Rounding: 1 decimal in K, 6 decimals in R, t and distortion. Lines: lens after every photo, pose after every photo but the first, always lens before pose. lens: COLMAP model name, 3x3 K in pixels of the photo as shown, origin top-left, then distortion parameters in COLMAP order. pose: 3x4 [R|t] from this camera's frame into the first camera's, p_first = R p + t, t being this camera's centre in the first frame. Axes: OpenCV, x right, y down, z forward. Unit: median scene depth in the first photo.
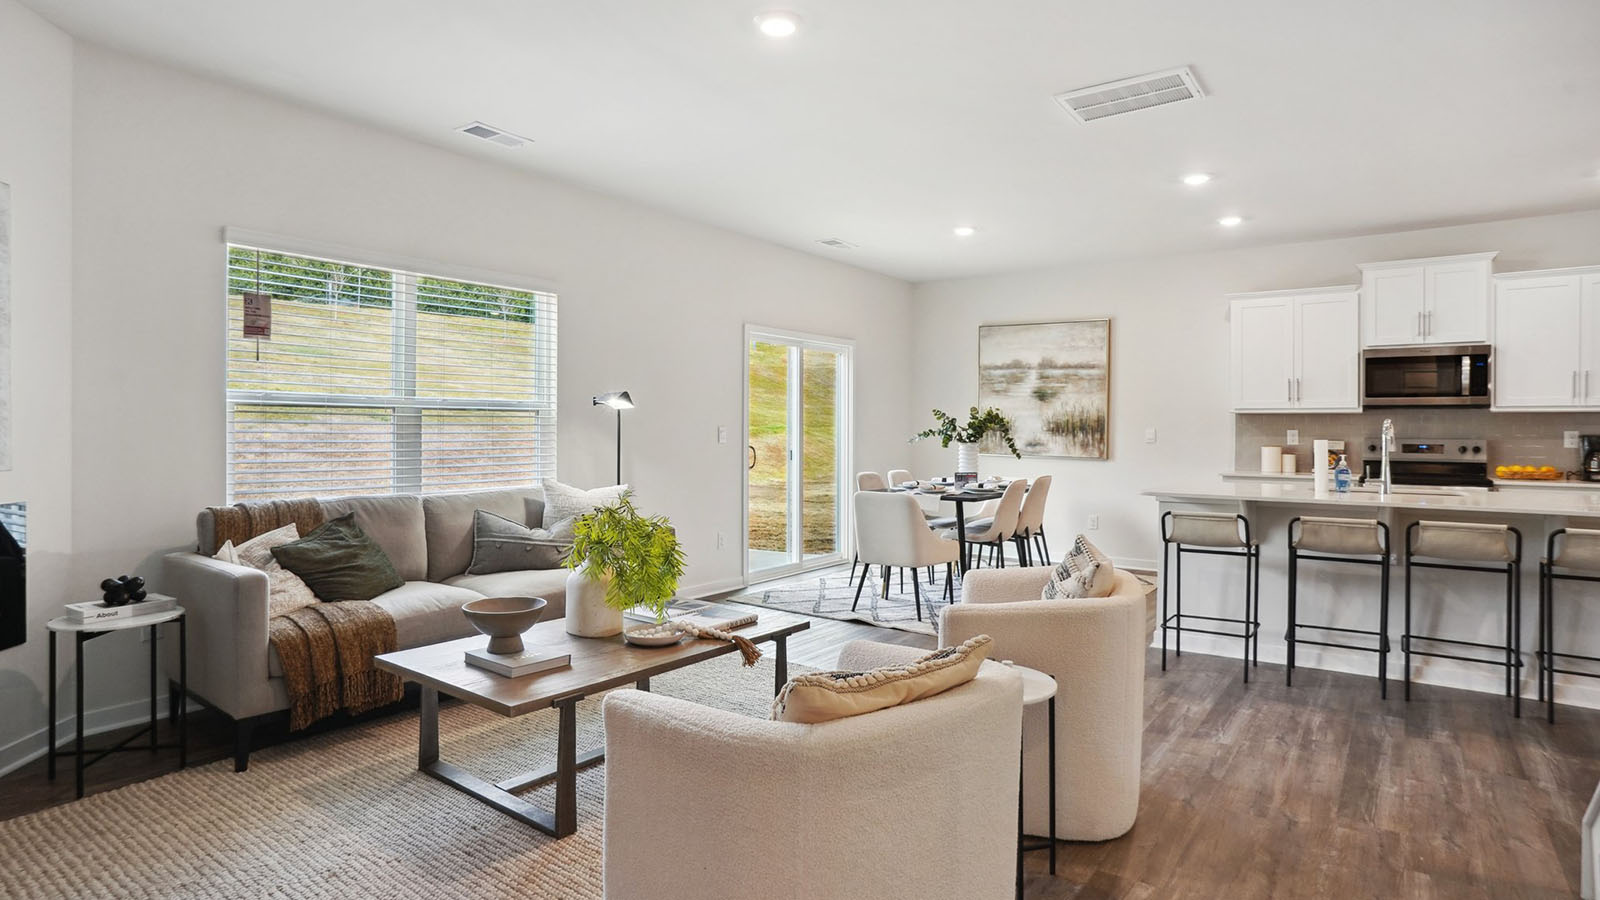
lens RADIAL K [[886.1, 0, 800.0], [0, 886.1, 450.0], [0, 0, 1]] dist [-0.001975, -0.000026]
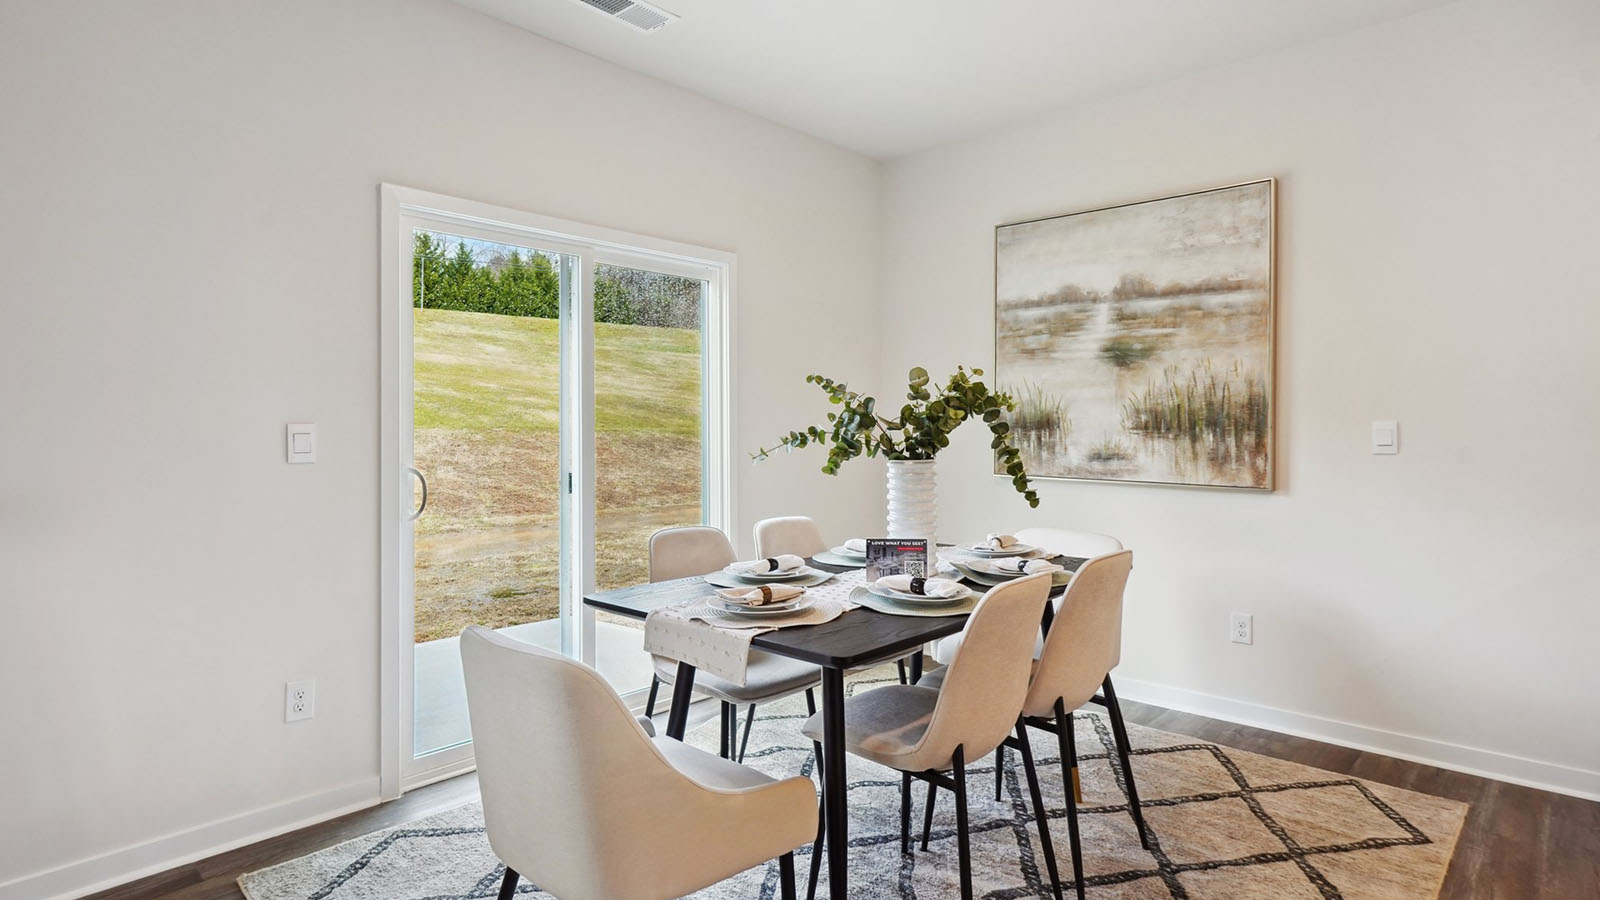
lens RADIAL K [[836.7, 0, 794.8], [0, 836.7, 442.9], [0, 0, 1]] dist [0.016361, -0.000288]
pose [[0.990596, -0.005884, -0.136692, 0.170289], [0.004626, 0.999944, -0.009521, -0.011124], [0.136740, 0.008799, 0.990568, 0.561500]]
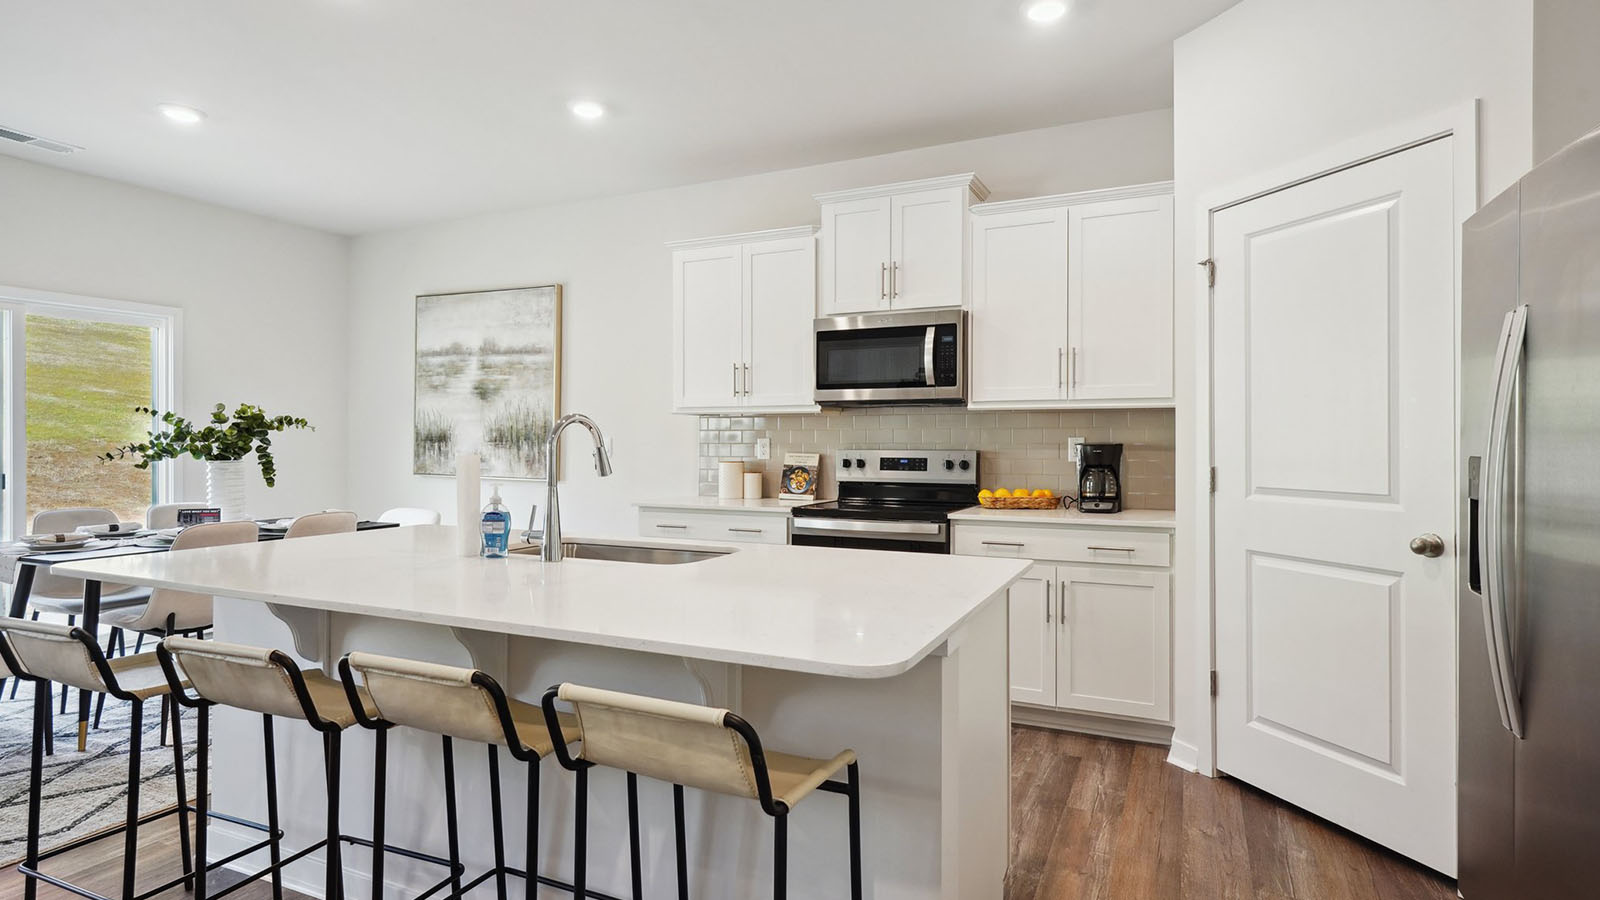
lens RADIAL K [[836.7, 0, 794.8], [0, 836.7, 442.9], [0, 0, 1]] dist [0.016361, -0.000288]
pose [[0.986413, -0.004958, 0.164207, 0.438217], [0.008660, 0.999724, -0.021833, -0.003888], [-0.164054, 0.022958, 0.986184, 0.313859]]
